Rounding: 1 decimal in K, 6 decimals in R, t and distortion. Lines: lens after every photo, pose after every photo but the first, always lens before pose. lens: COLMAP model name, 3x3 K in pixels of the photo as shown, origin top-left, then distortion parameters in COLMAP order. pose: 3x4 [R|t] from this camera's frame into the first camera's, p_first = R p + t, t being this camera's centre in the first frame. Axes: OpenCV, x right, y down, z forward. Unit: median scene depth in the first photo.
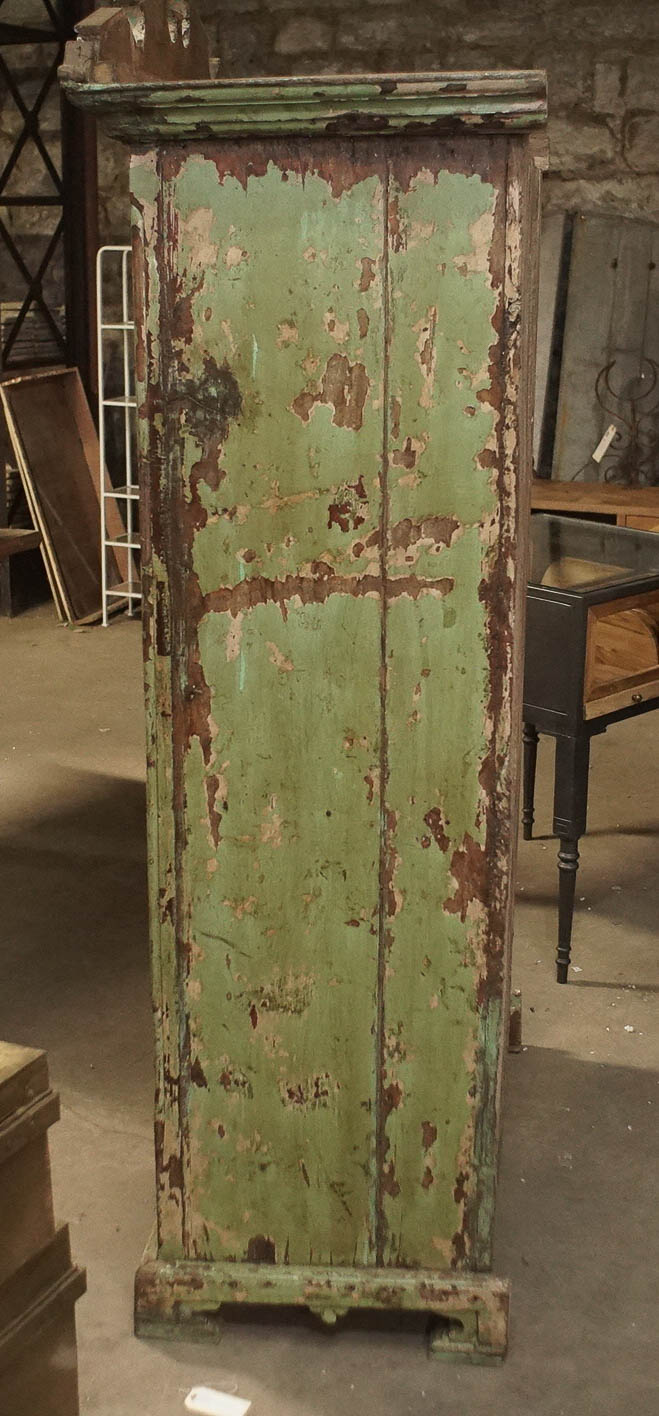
lens RADIAL K [[1773.1, 0, 328.6], [0, 1773.1, 704.7], [0, 0, 1]] dist [-0.105302, 0.000000]
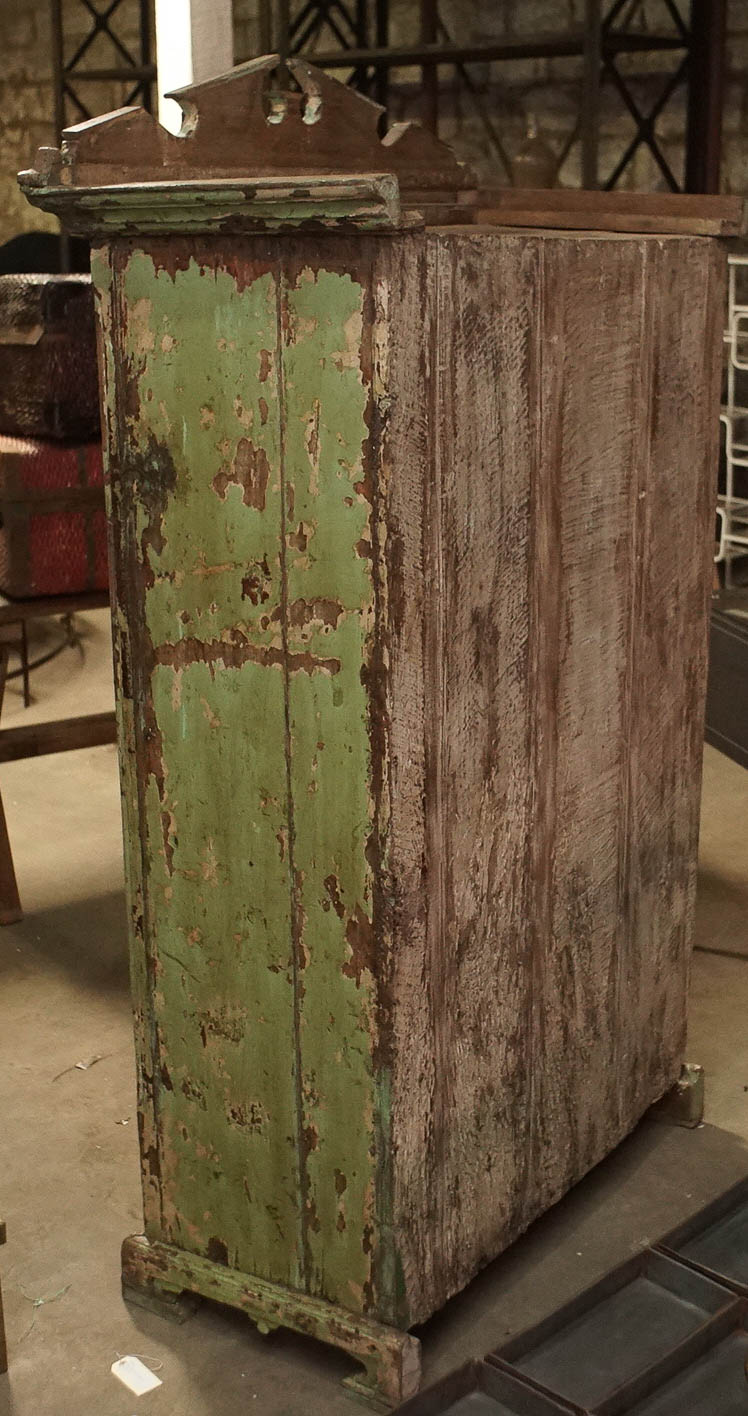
lens RADIAL K [[1765.7, 0, 374.6], [0, 1765.7, 710.4], [0, 0, 1]] dist [-0.100831, 0.000000]
pose [[0.896339, 0.124154, -0.425631, 0.518619], [-0.114325, 0.992250, 0.048675, -0.092309], [0.428376, 0.005032, 0.903587, 0.074761]]
